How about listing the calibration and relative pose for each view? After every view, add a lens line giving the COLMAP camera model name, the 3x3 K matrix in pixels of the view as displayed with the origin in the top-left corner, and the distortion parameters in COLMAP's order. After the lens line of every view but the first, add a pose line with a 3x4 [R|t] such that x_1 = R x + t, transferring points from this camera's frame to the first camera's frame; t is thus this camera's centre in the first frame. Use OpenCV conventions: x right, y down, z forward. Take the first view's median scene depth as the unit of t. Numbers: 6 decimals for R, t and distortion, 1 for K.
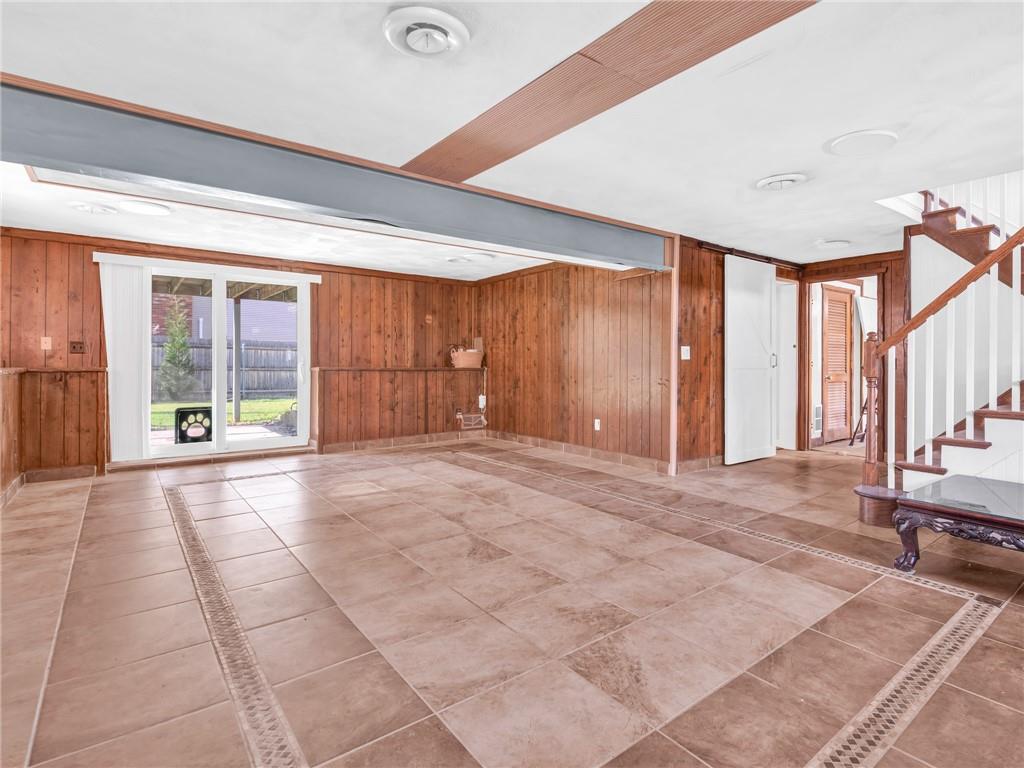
lens RADIAL K [[522.0, 0, 511.1], [0, 522.0, 360.7], [0, 0, 1]] dist [0.003780, 0.000373]
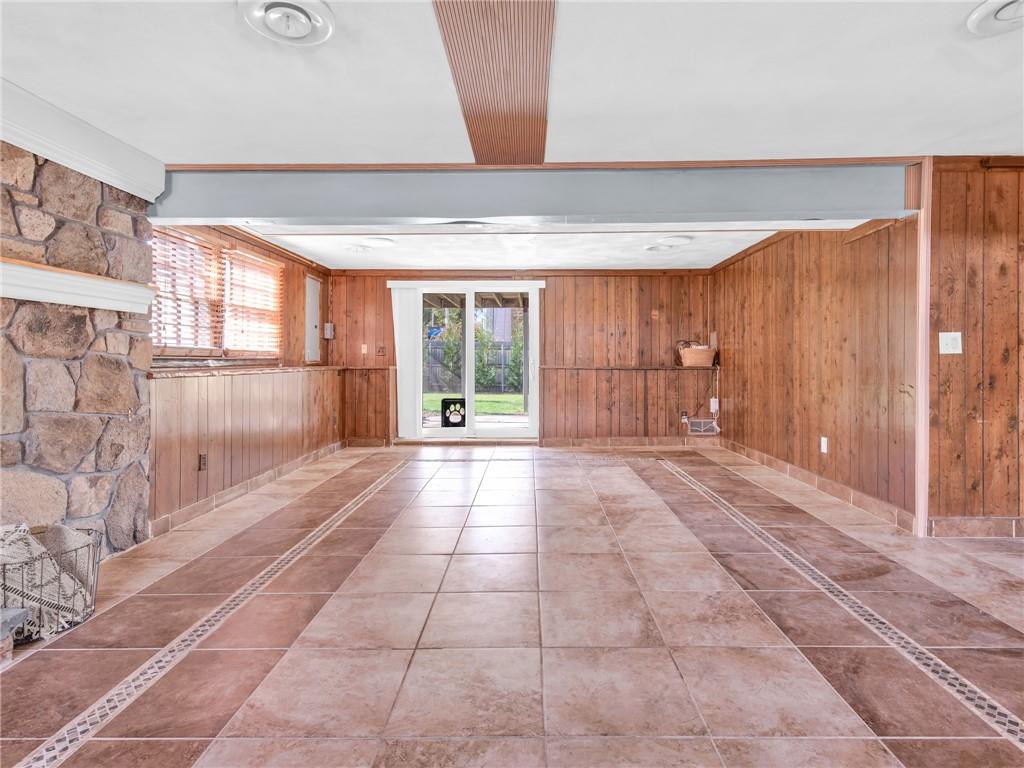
lens RADIAL K [[494.7, 0, 511.4], [0, 494.7, 358.8], [0, 0, 1]] dist [0.005335, 0.000010]
pose [[0.793215, -0.008876, -0.608876, 0.203268], [0.007993, 0.999959, -0.004165, 0.001507], [0.608889, -0.001563, 0.793254, 0.153579]]
